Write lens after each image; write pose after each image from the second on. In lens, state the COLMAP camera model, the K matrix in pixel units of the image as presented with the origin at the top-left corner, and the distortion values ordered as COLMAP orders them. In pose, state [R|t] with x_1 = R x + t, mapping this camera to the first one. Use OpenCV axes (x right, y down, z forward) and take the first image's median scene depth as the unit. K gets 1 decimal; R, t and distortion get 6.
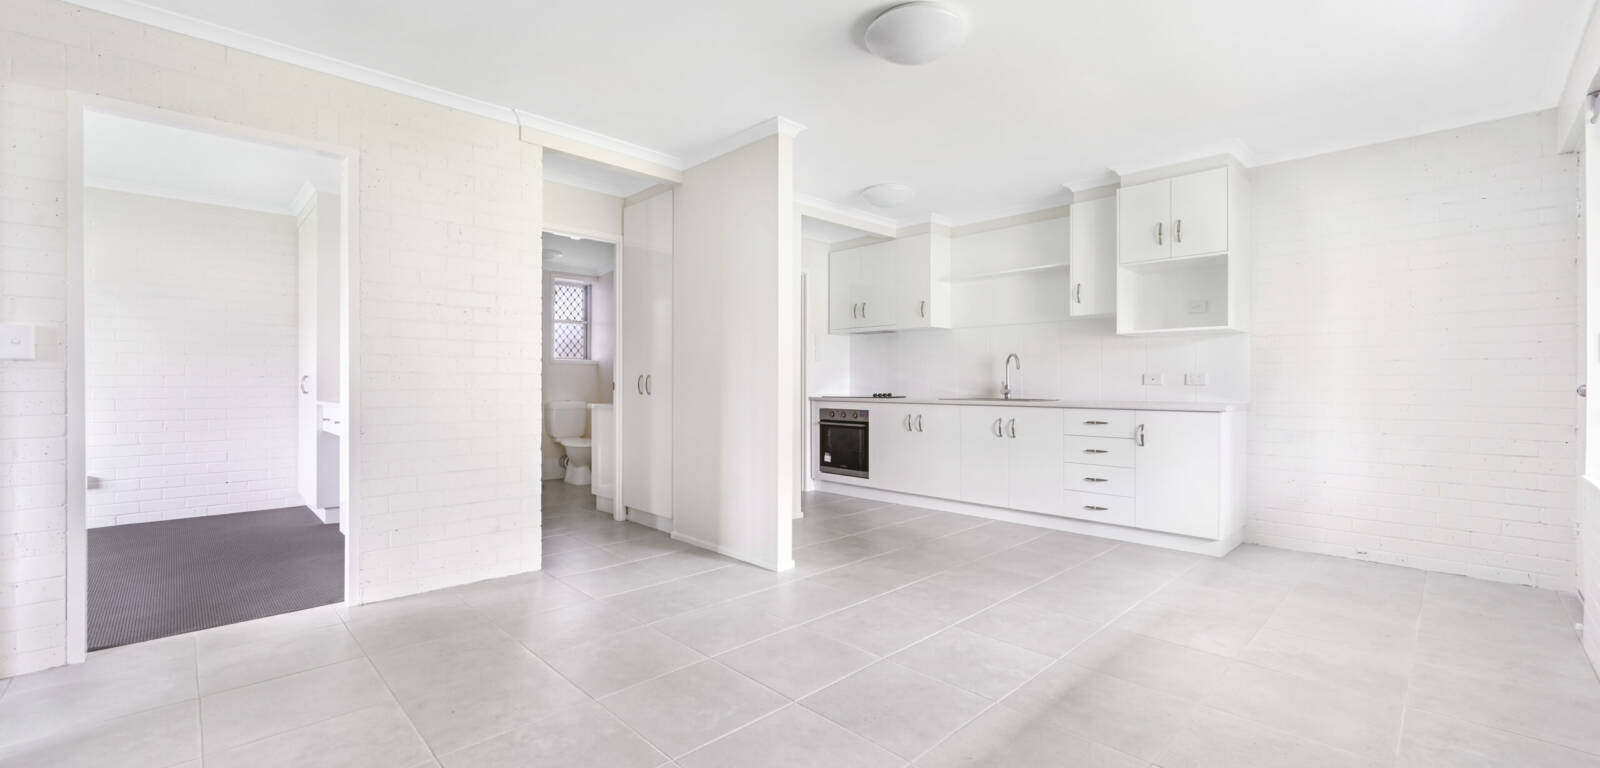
lens RADIAL K [[640.1, 0, 812.7], [0, 640.1, 386.3], [0, 0, 1]] dist [-0.001965, -0.000242]
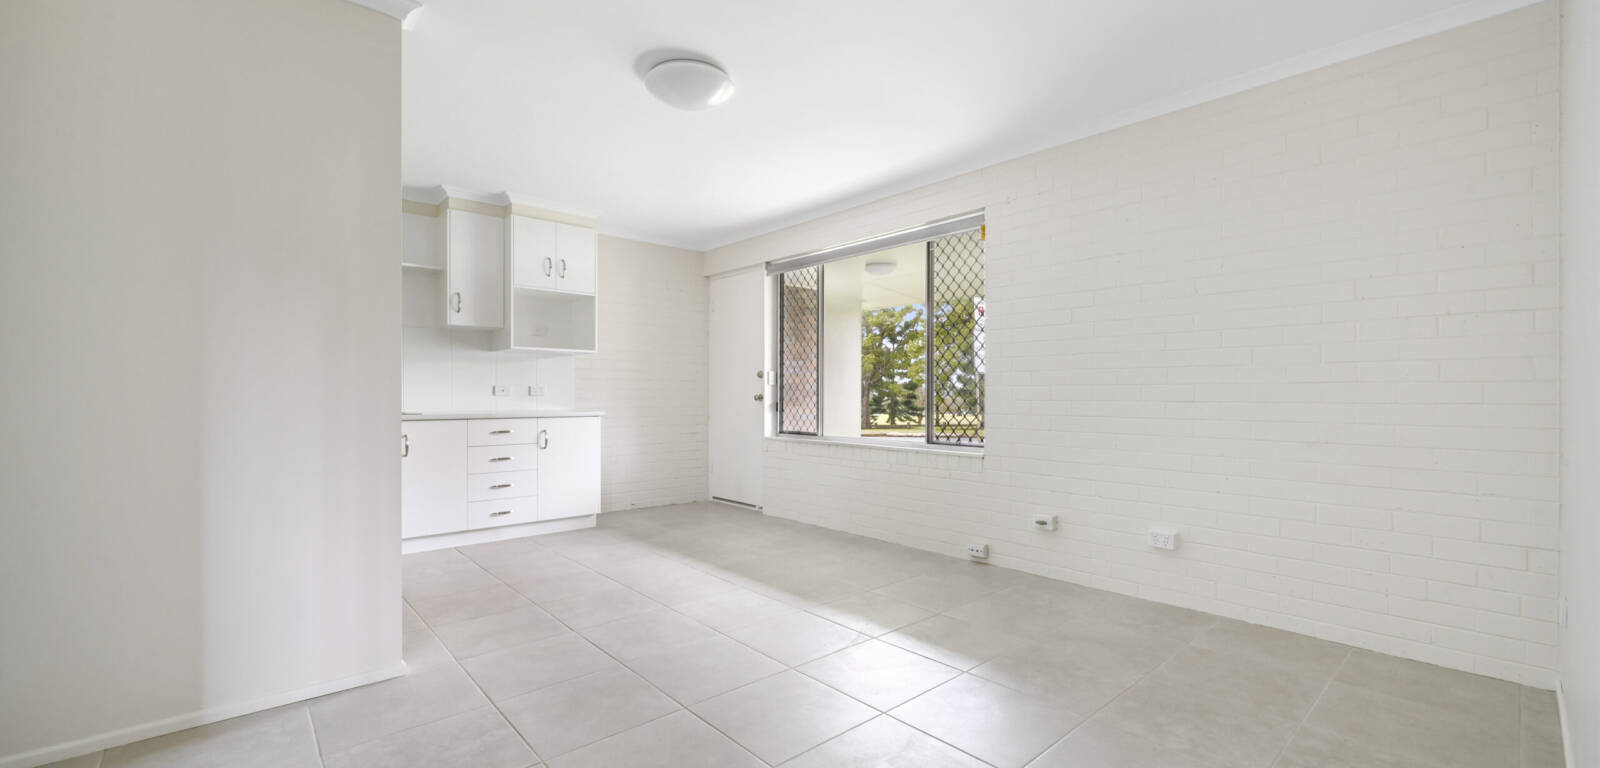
lens RADIAL K [[640.1, 0, 812.7], [0, 640.1, 386.3], [0, 0, 1]] dist [-0.001965, -0.000242]
pose [[0.048451, 0.012966, 0.998741, -0.535143], [-0.002406, 0.999914, -0.012865, -0.004573], [-0.998823, -0.001779, 0.048478, 0.407236]]
